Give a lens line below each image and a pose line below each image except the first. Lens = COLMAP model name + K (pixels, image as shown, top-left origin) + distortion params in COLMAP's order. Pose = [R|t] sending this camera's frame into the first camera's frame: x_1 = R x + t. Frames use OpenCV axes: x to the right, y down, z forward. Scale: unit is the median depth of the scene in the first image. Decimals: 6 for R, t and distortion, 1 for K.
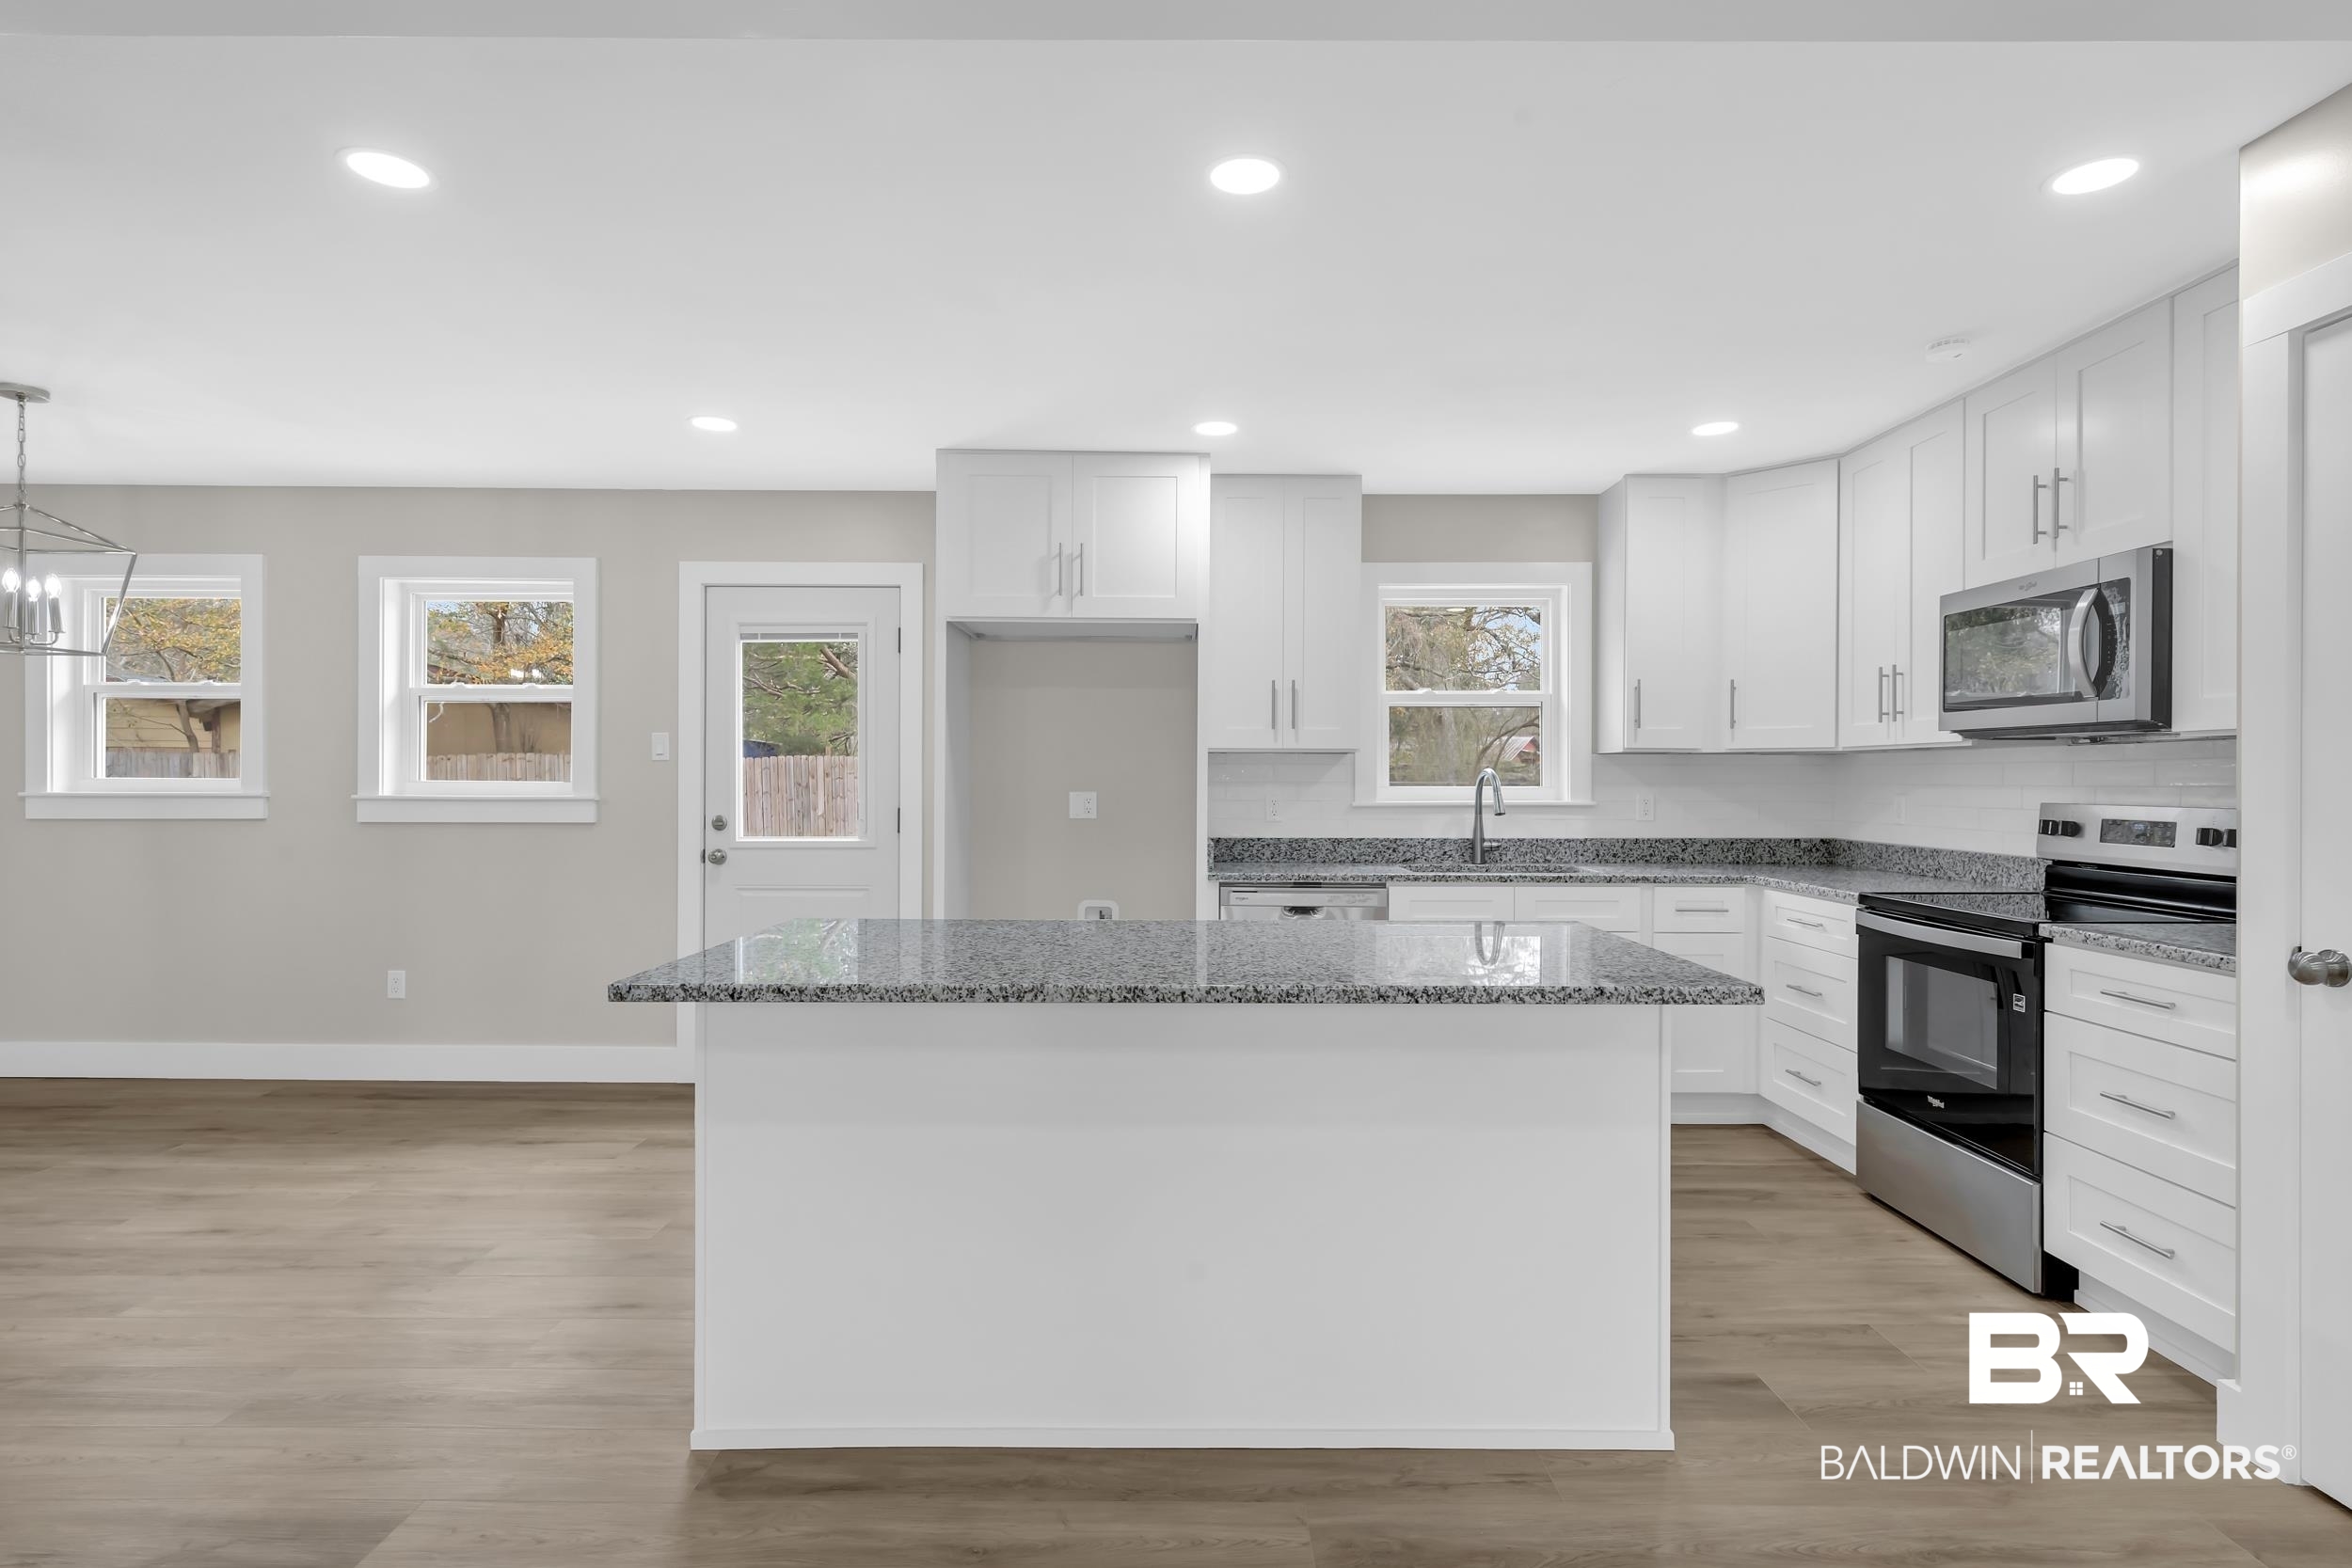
lens RADIAL K [[1197.9, 0, 1172.1], [0, 1197.9, 781.3], [0, 0, 1]] dist [0.006174, -0.001609]
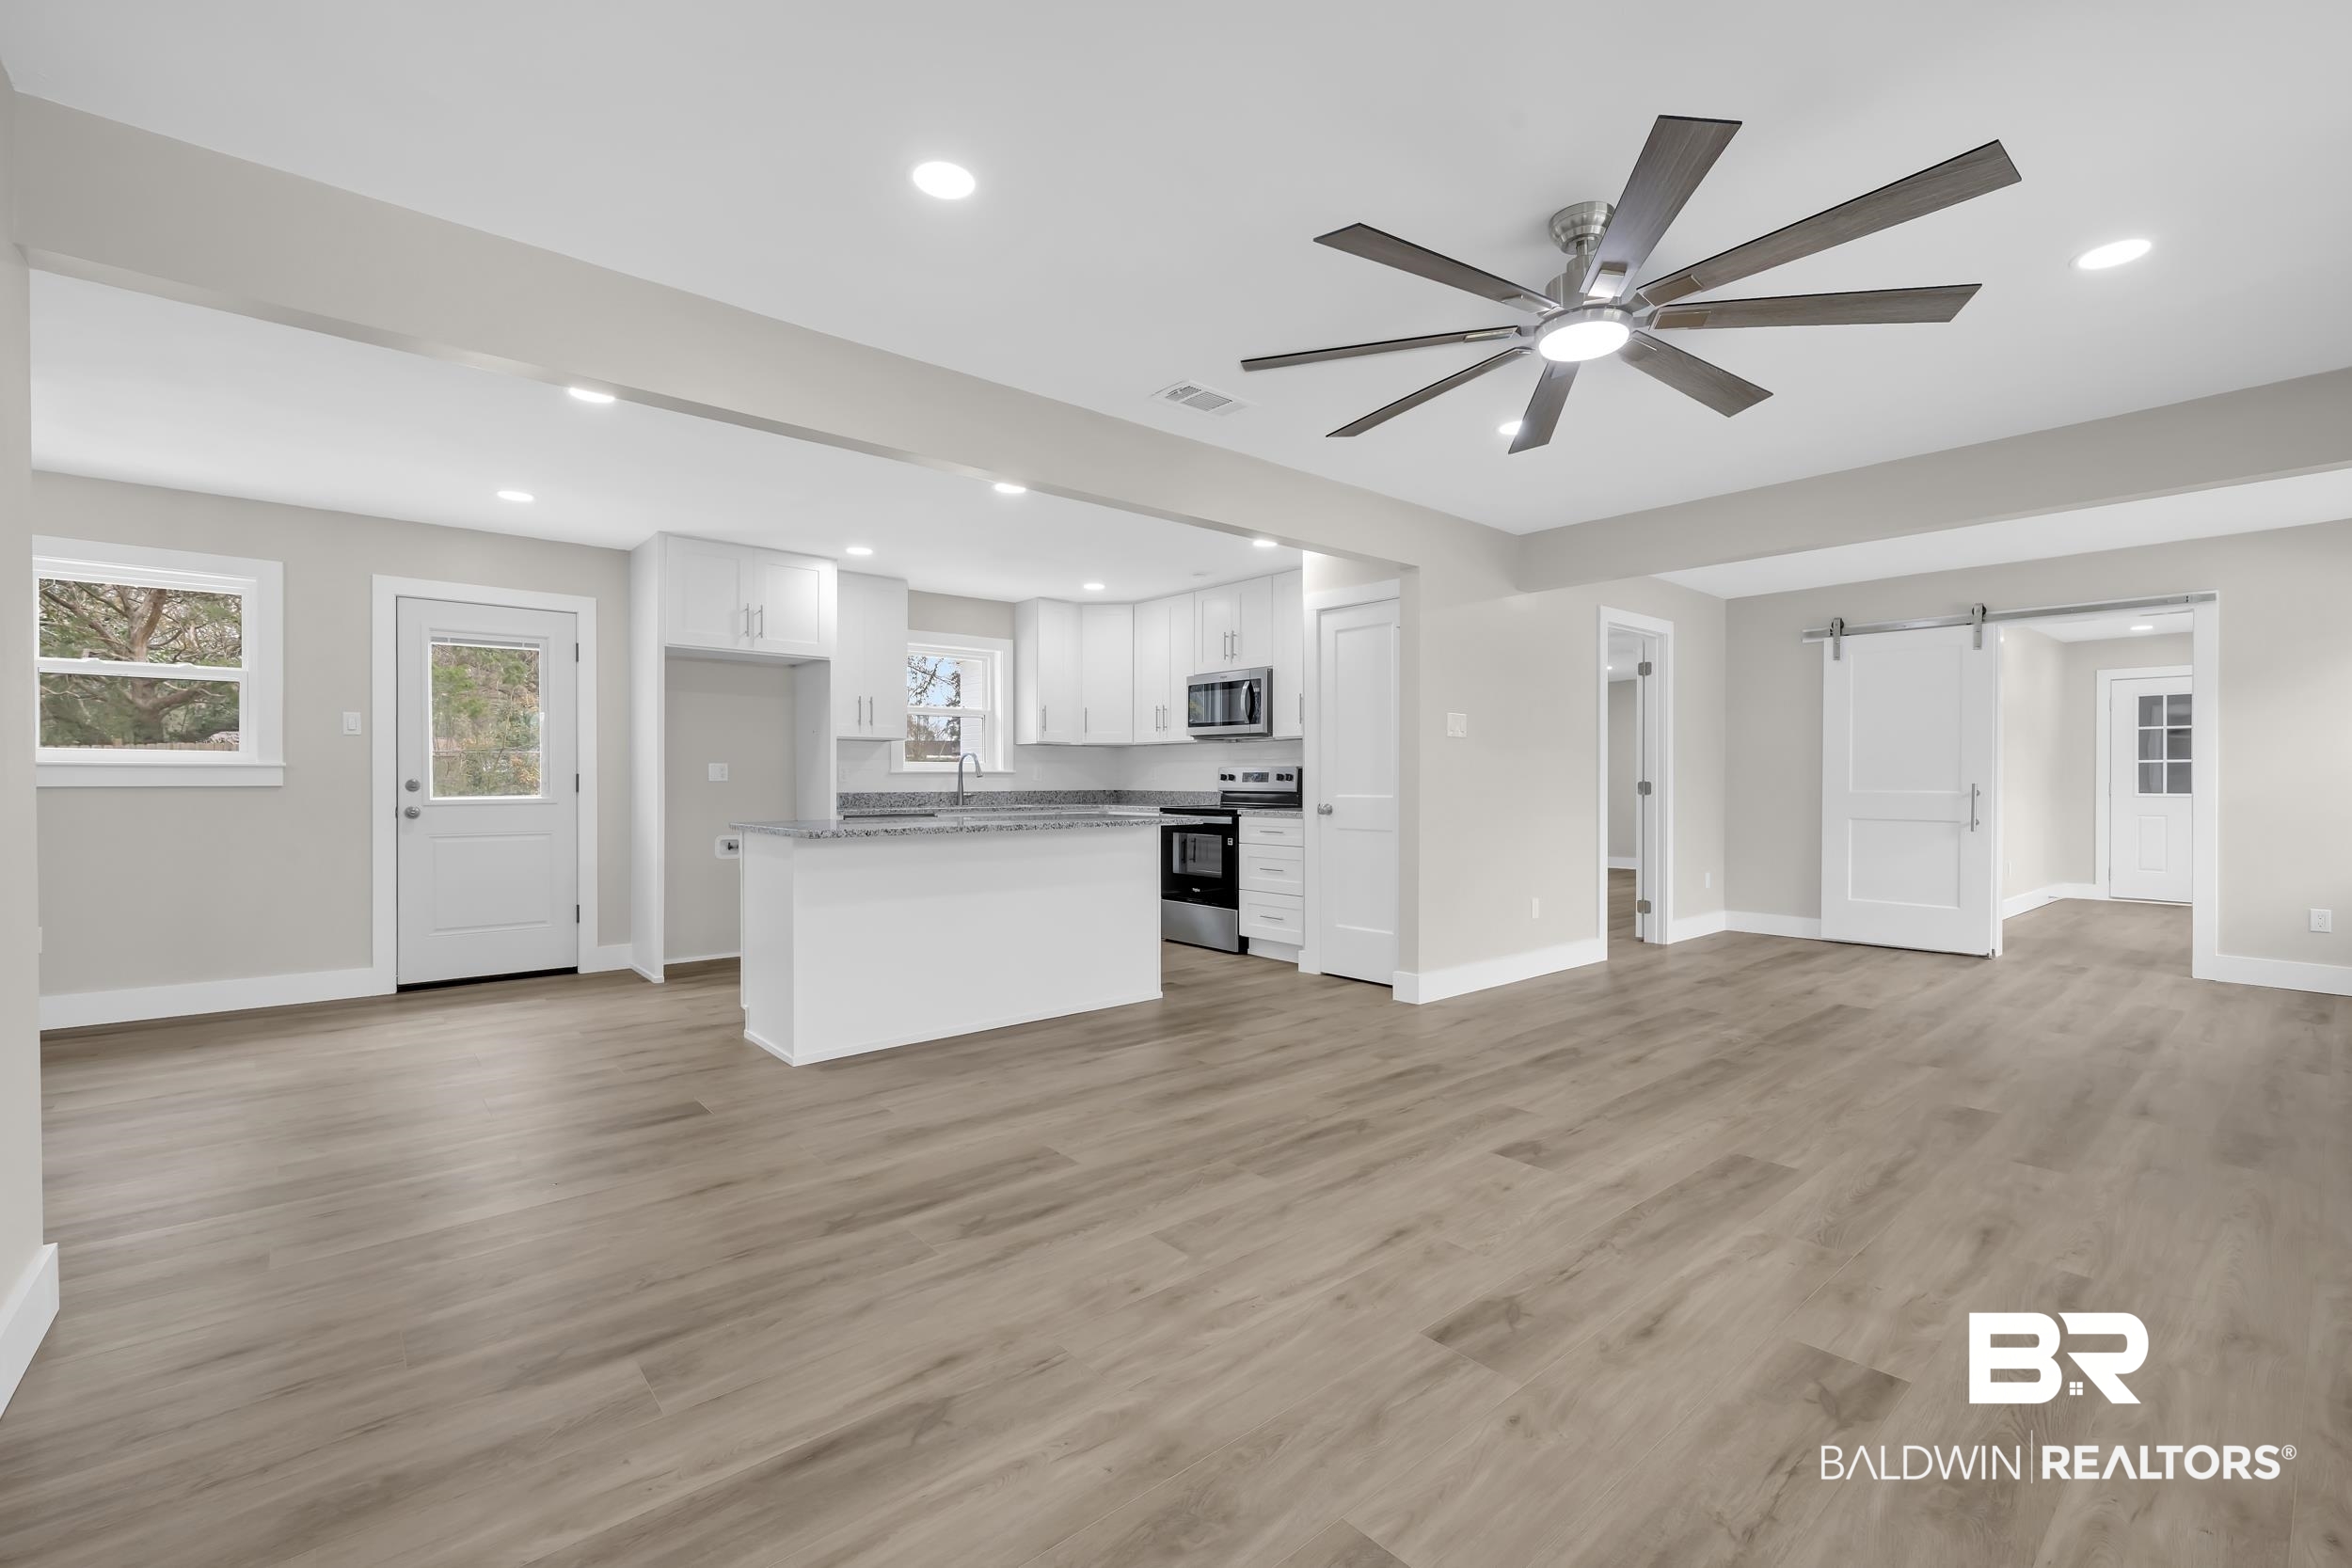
lens RADIAL K [[998.0, 0, 1190.8], [0, 998.0, 780.6], [0, 0, 1]] dist [0.003800, 0.000150]
pose [[0.753713, -0.003952, 0.657192, -0.515199], [0.003085, 0.999992, 0.002476, 0.033343], [-0.657197, 0.000161, 0.753719, -0.373072]]
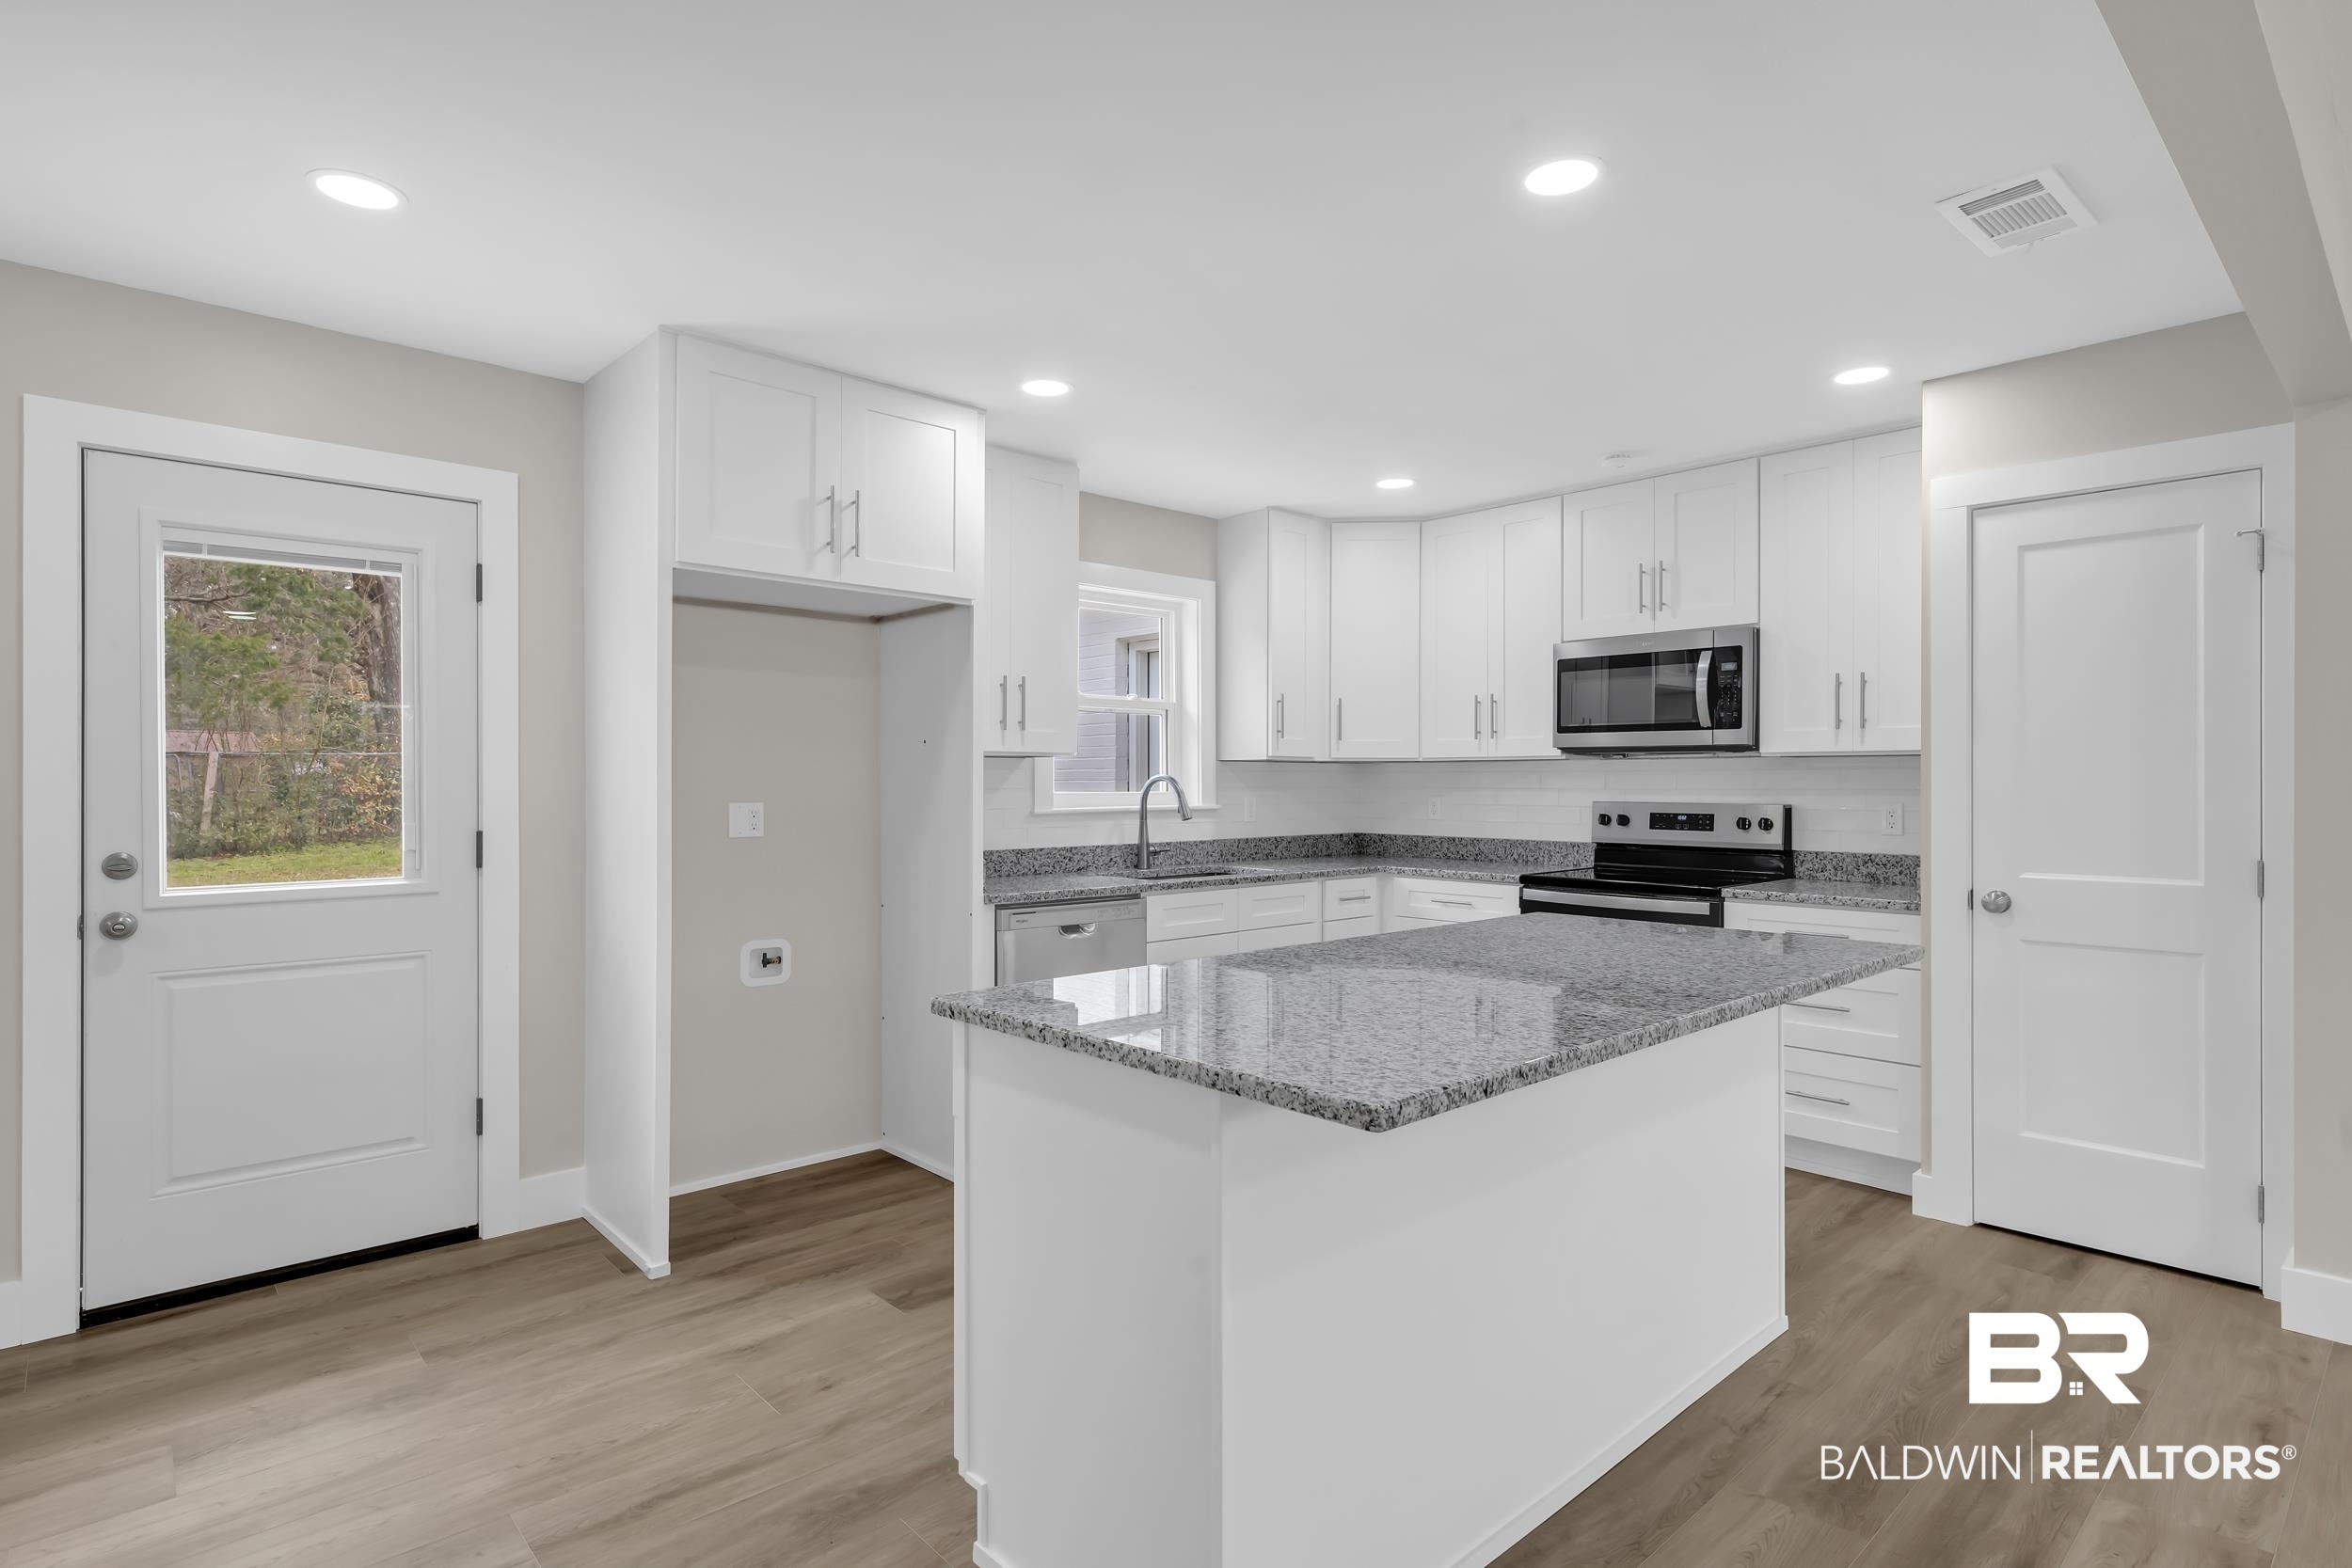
lens RADIAL K [[1197.9, 0, 1211.7], [0, 1197.9, 782.1], [0, 0, 1]] dist [0.006174, -0.001609]
pose [[0.728688, -0.002343, 0.684842, -0.445180], [0.002548, 0.999997, 0.000710, -0.005156], [-0.684841, 0.001228, 0.728691, 0.259389]]
